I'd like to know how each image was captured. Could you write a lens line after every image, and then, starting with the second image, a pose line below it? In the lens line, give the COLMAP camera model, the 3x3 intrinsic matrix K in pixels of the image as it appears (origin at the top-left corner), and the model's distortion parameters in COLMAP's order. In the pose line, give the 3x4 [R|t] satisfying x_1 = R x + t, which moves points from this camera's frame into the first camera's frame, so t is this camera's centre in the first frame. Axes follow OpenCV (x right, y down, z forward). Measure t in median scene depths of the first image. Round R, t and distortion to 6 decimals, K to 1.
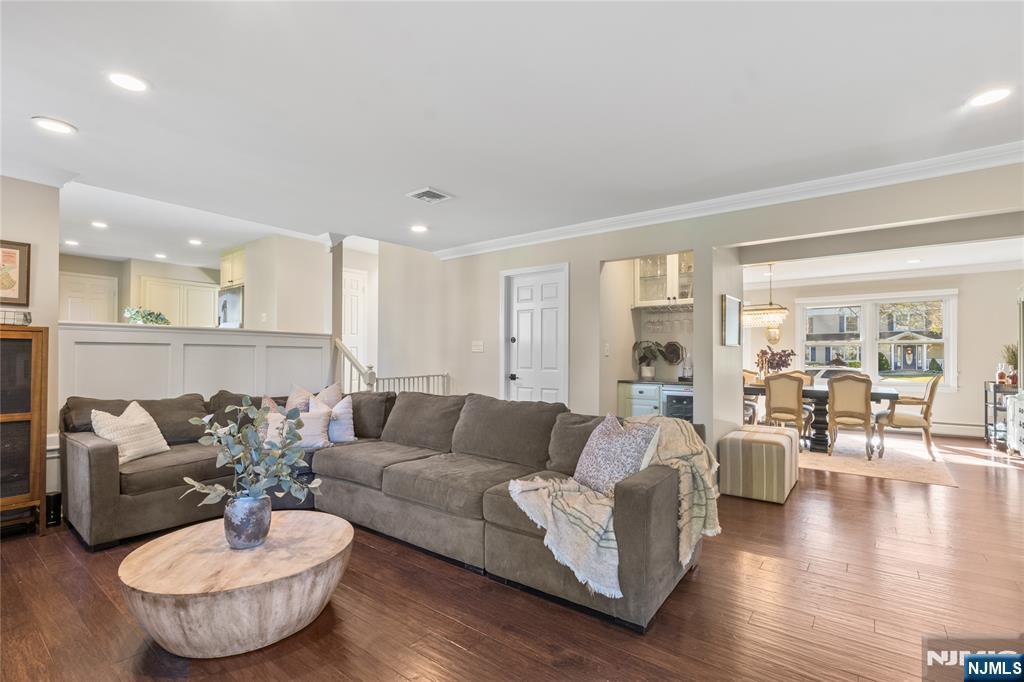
lens RADIAL K [[474.9, 0, 512.4], [0, 474.9, 347.2], [0, 0, 1]] dist [-0.012101, -0.000355]
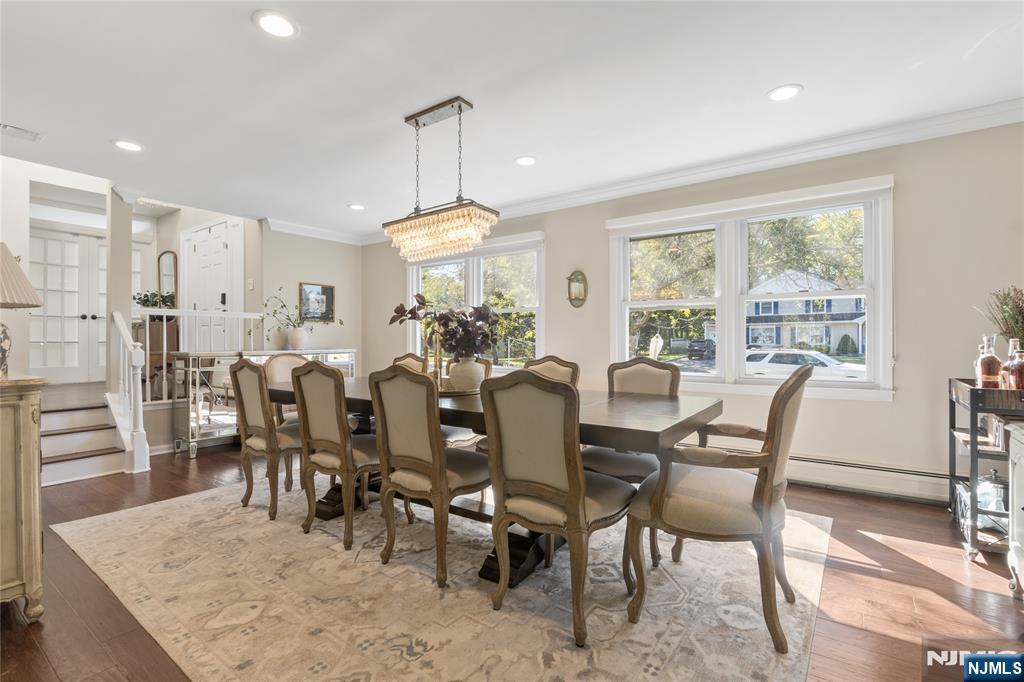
lens RADIAL K [[474.9, 0, 501.0], [0, 474.9, 340.3], [0, 0, 1]] dist [-0.012101, -0.000355]
pose [[0.999796, -0.009364, 0.017892, 0.618601], [0.009114, 0.999860, 0.014005, 0.029168], [-0.018021, -0.013839, 0.999742, 0.606505]]
